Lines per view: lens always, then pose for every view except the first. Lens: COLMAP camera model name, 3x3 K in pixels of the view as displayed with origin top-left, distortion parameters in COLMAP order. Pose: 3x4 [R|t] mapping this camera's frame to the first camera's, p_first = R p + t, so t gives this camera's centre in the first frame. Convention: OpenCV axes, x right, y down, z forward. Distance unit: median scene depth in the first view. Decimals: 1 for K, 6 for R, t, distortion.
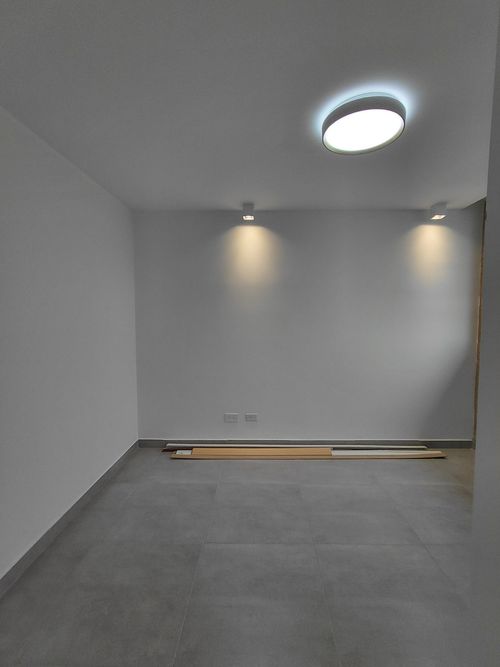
lens RADIAL K [[306.9, 0, 268.8], [0, 306.9, 331.8], [0, 0, 1]] dist [-0.005627, 0.001027]
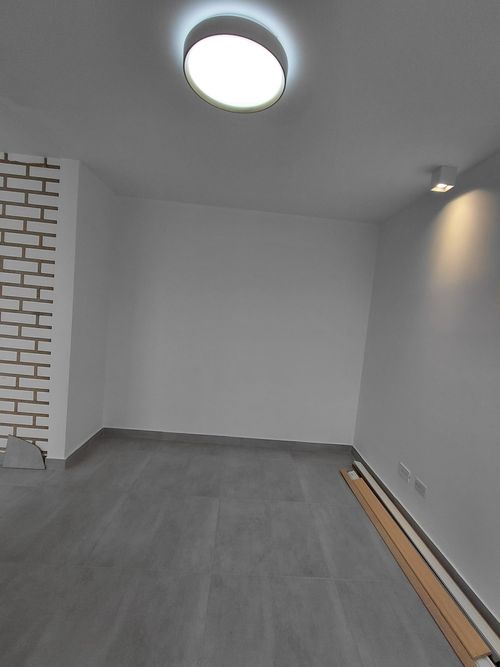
lens RADIAL K [[306.9, 0, 250.4], [0, 306.9, 333.6], [0, 0, 1]] dist [-0.005627, 0.001027]
pose [[0.027681, 0.069231, -0.997217, 0.754903], [-0.149681, 0.986639, 0.064341, -0.047291], [0.988347, 0.147484, 0.037674, 0.754881]]
